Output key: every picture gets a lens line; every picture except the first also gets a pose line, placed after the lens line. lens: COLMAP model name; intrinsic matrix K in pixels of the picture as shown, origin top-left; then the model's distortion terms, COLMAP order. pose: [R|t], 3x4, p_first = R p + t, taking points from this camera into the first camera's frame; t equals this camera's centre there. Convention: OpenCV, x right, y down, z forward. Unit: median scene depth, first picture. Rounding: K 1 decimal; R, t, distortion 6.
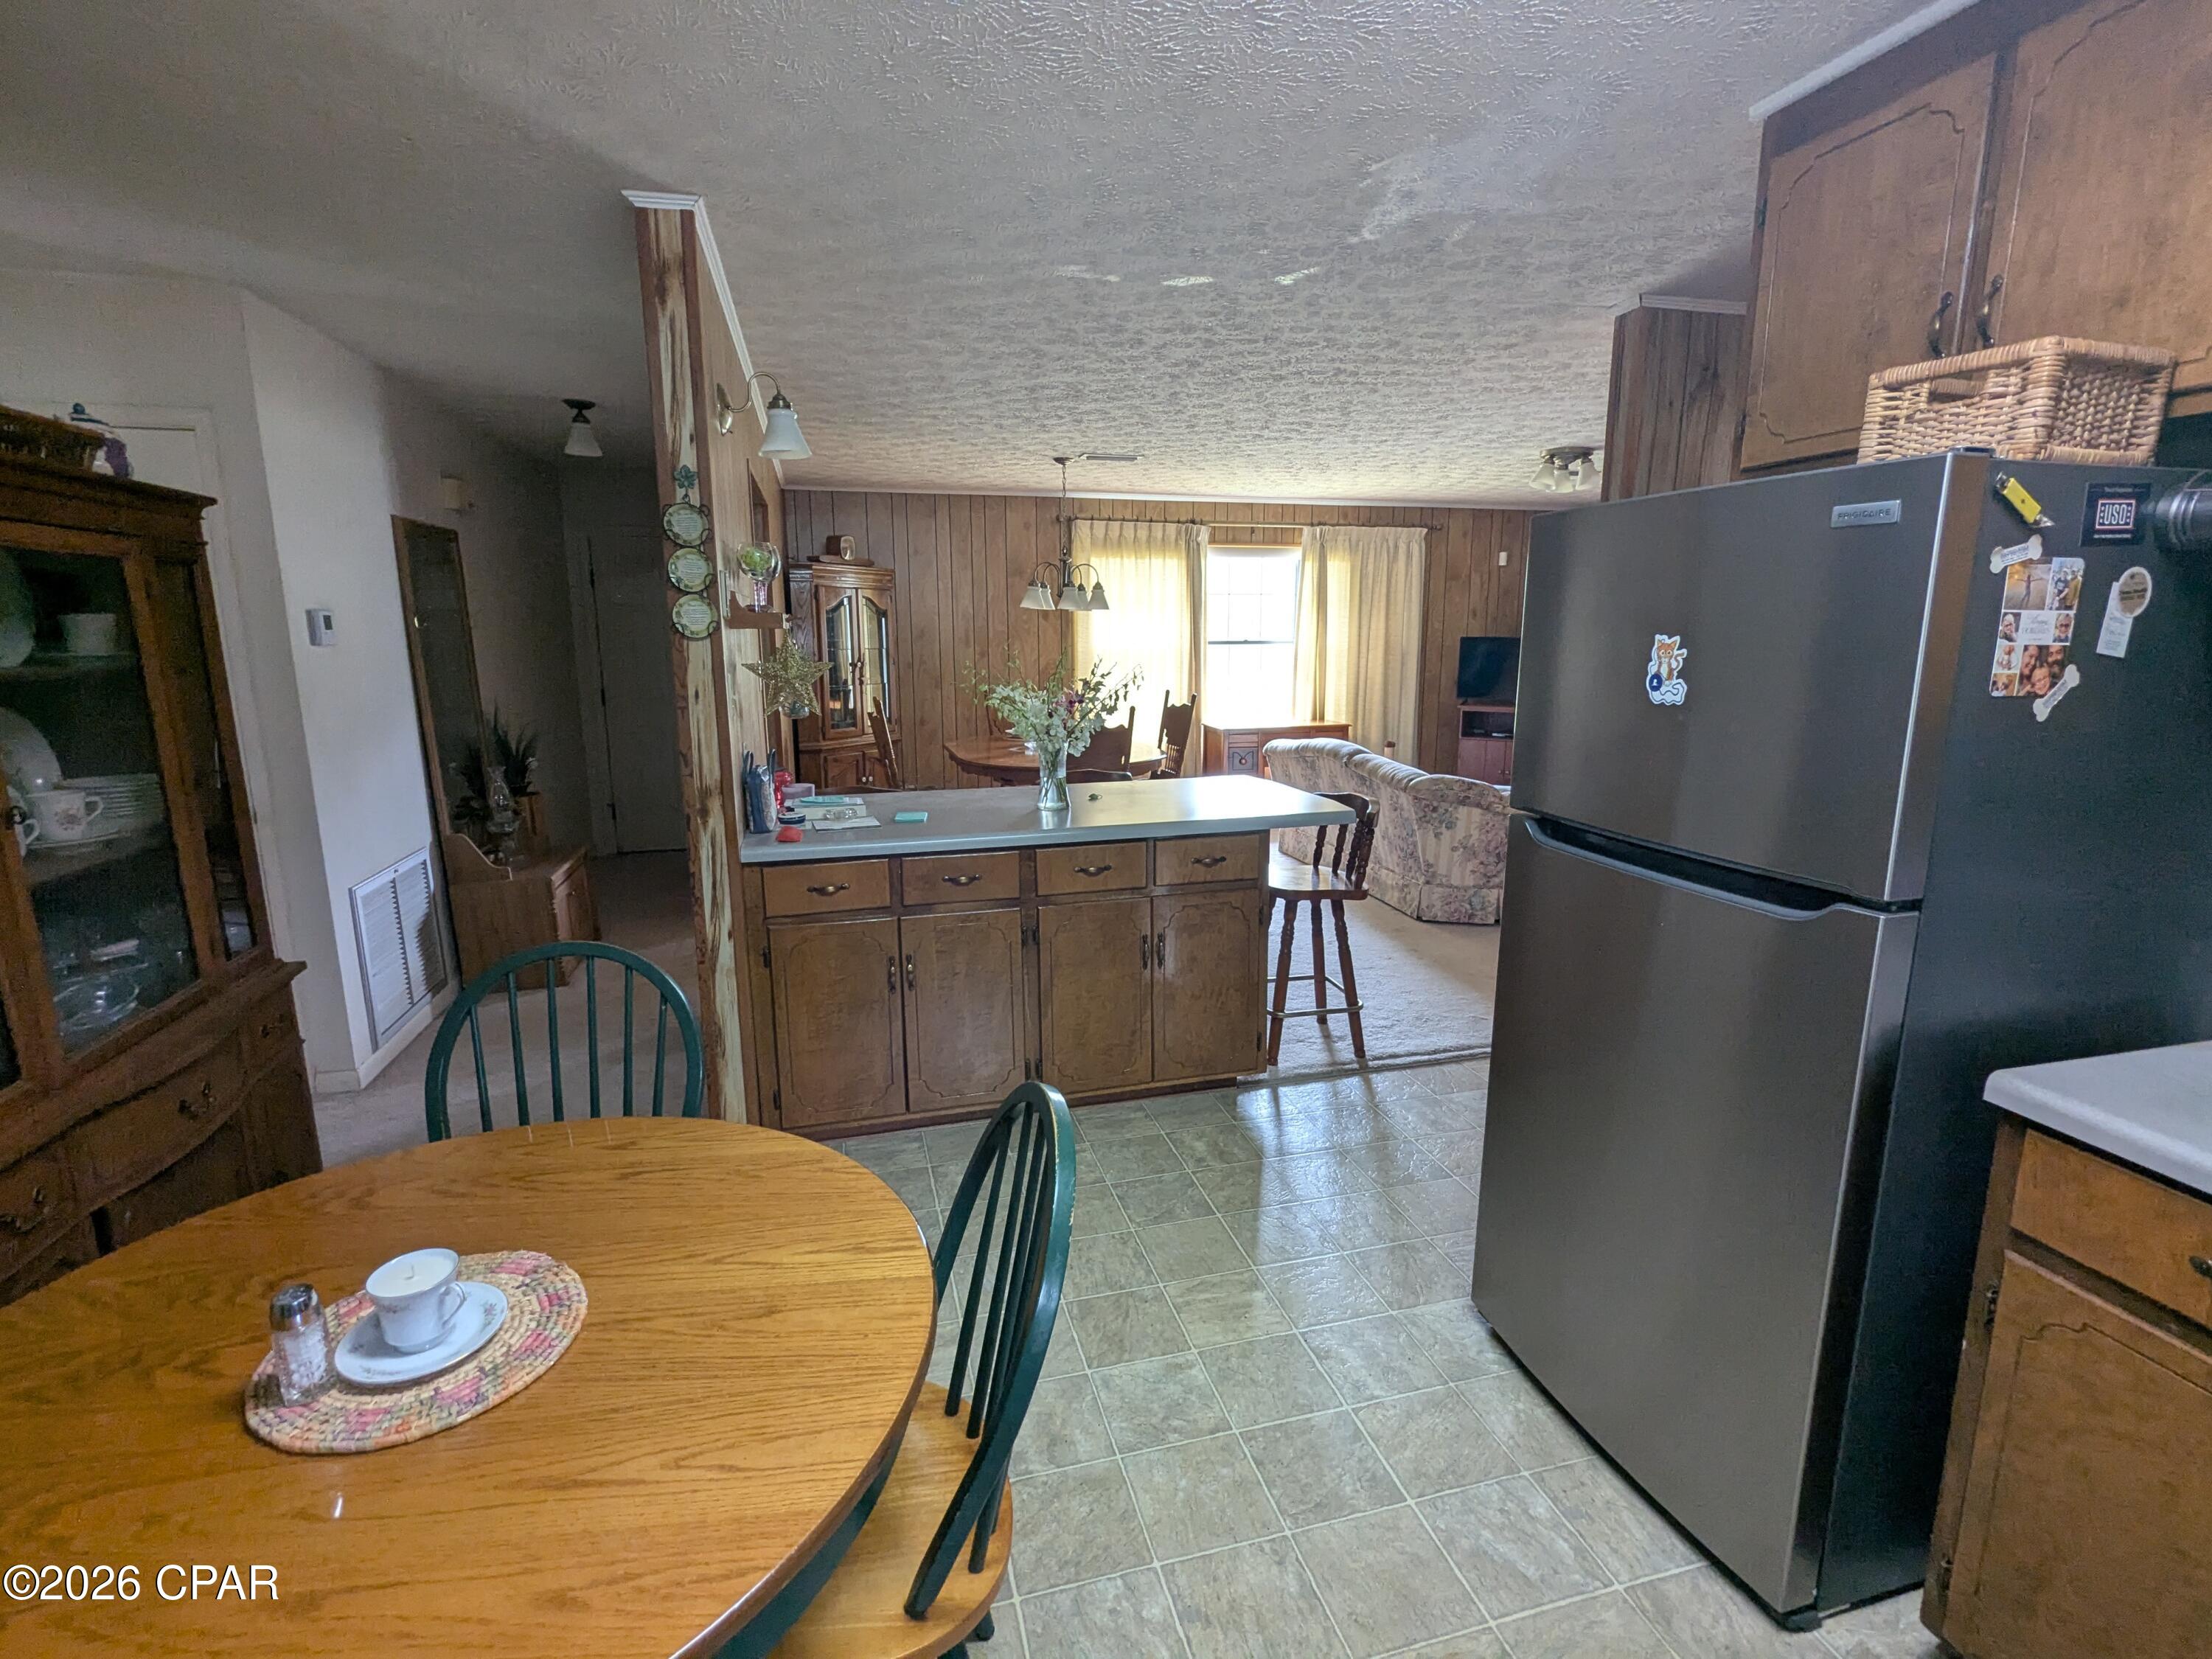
lens RADIAL K [[1043.9, 0, 1107.9], [0, 1043.9, 828.2], [0, 0, 1]] dist [-0.004136, 0.001659]
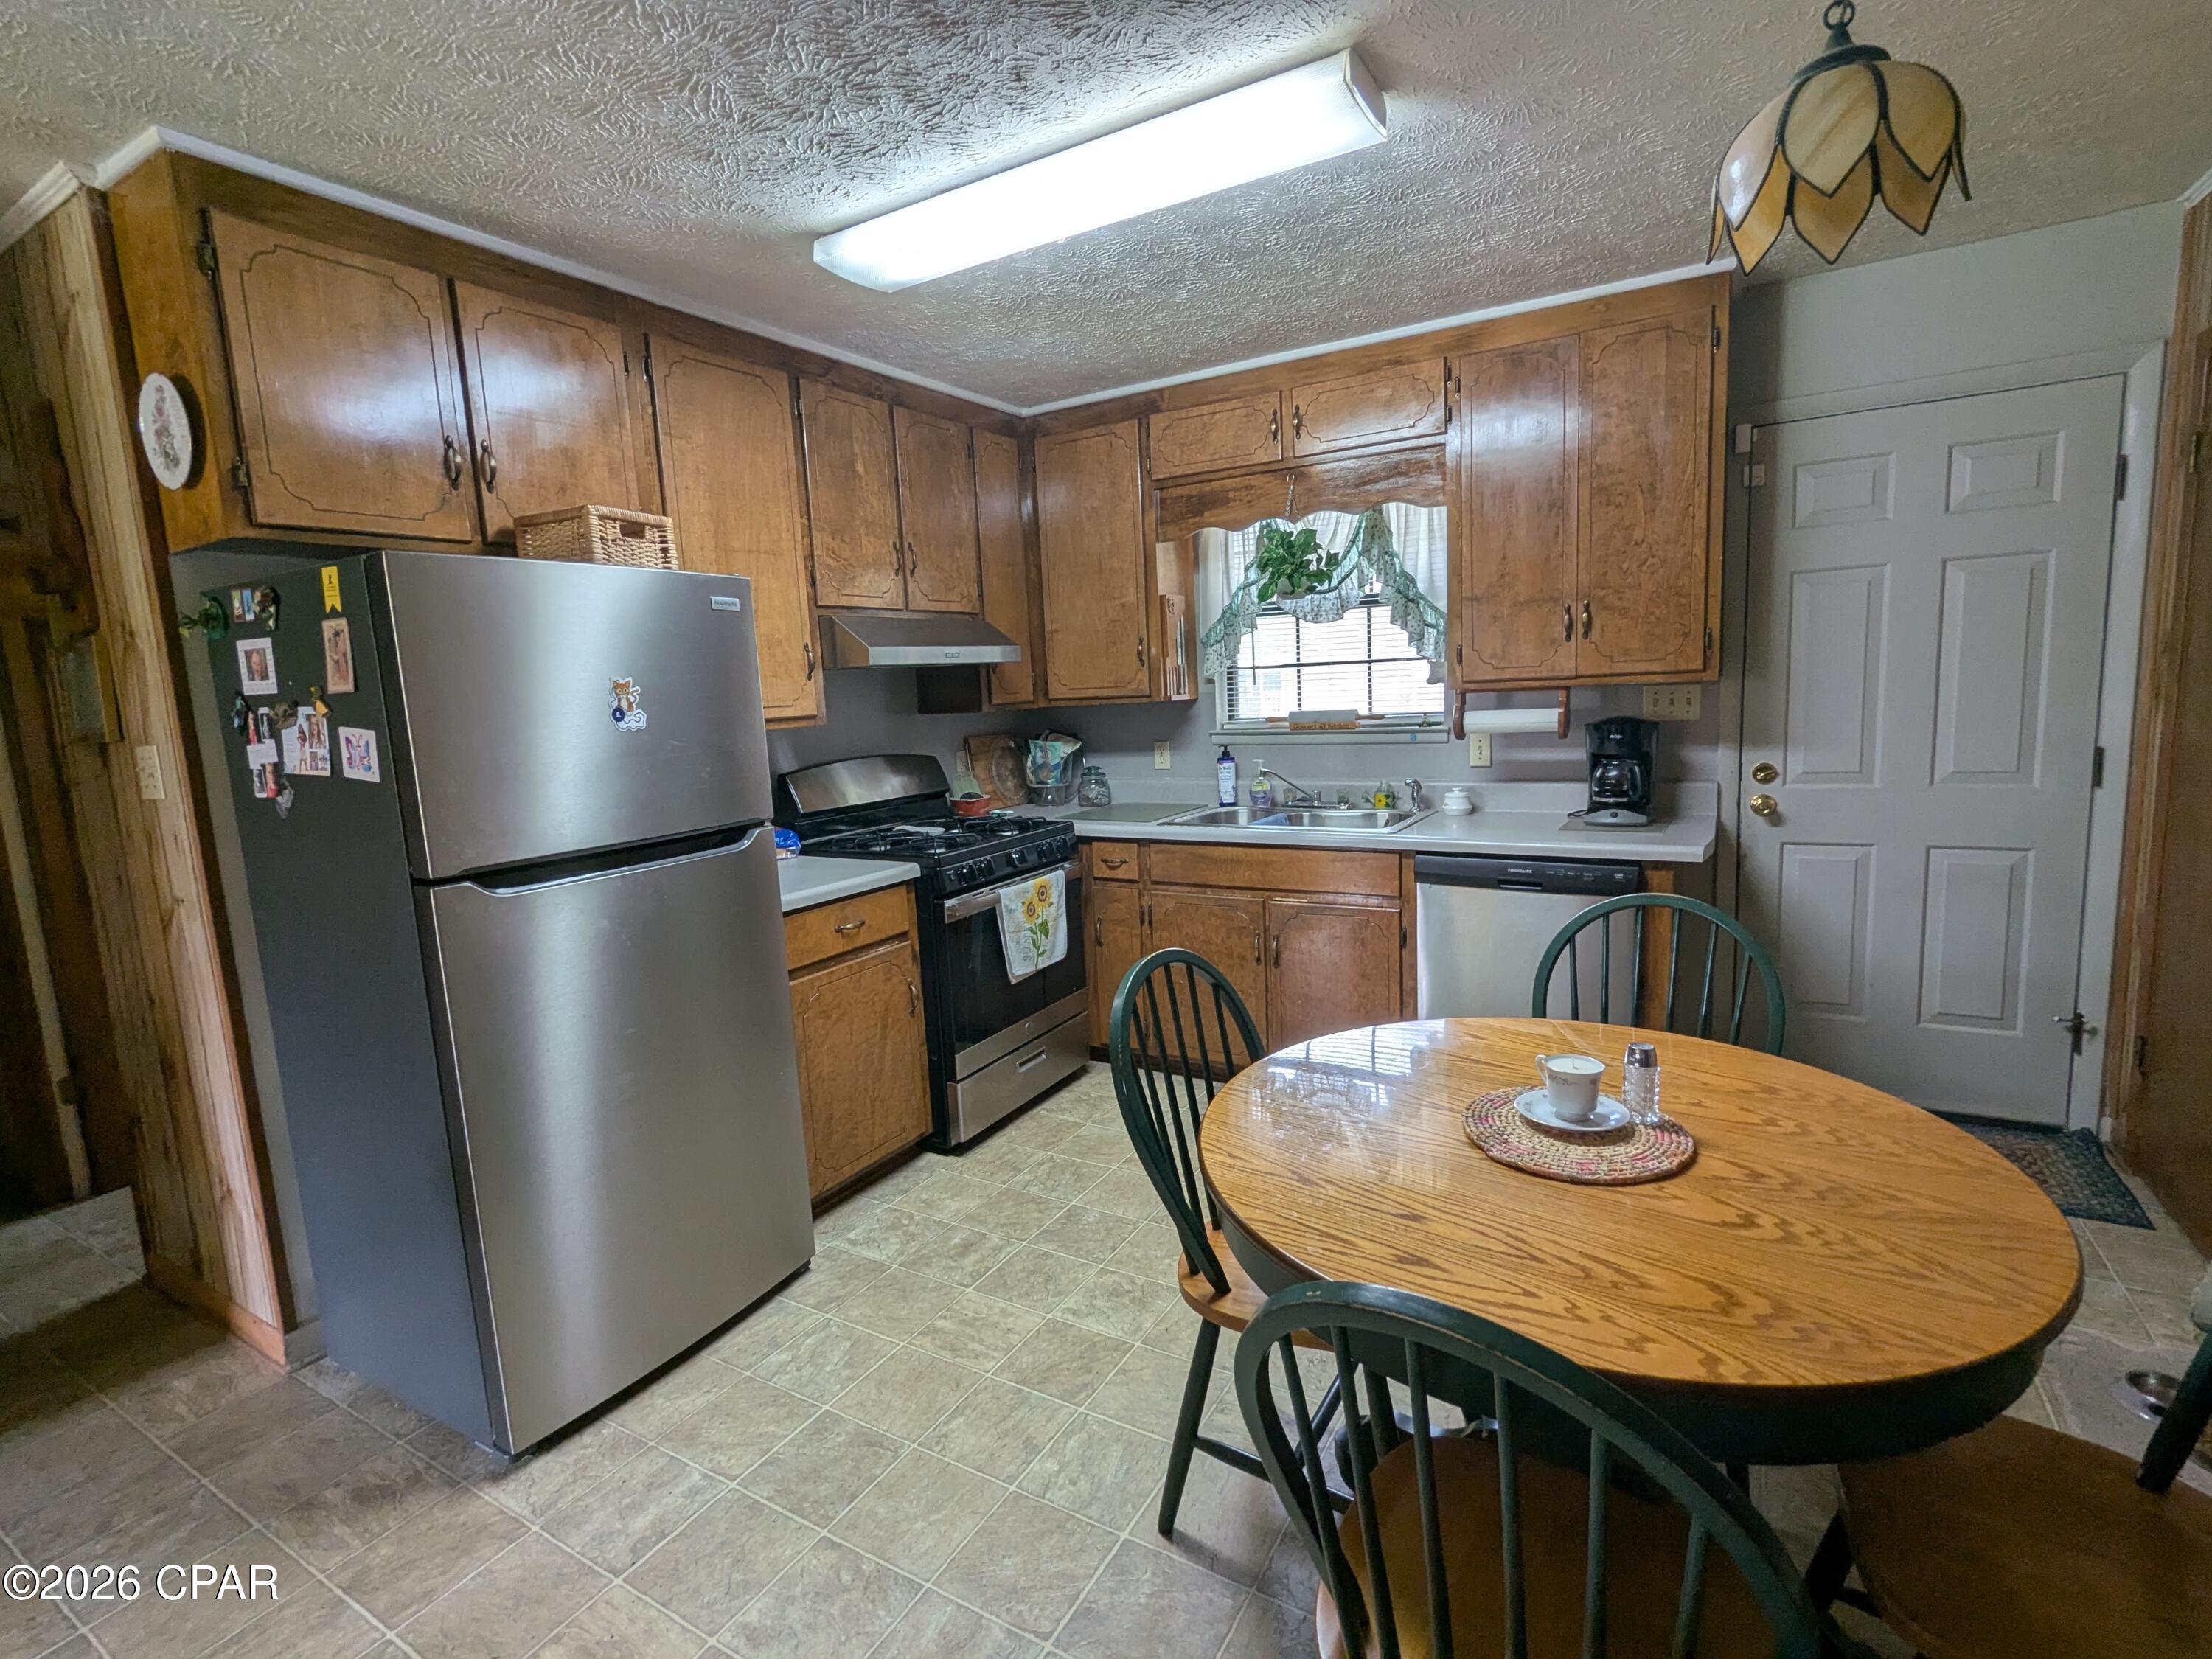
lens RADIAL K [[1043.9, 0, 1108.4], [0, 1043.9, 823.7], [0, 0, 1]] dist [-0.004136, 0.001659]
pose [[-0.697859, -0.059543, 0.713756, -0.787772], [0.189183, 0.945823, 0.263872, -0.236005], [-0.690798, 0.319176, -0.648787, 1.454592]]
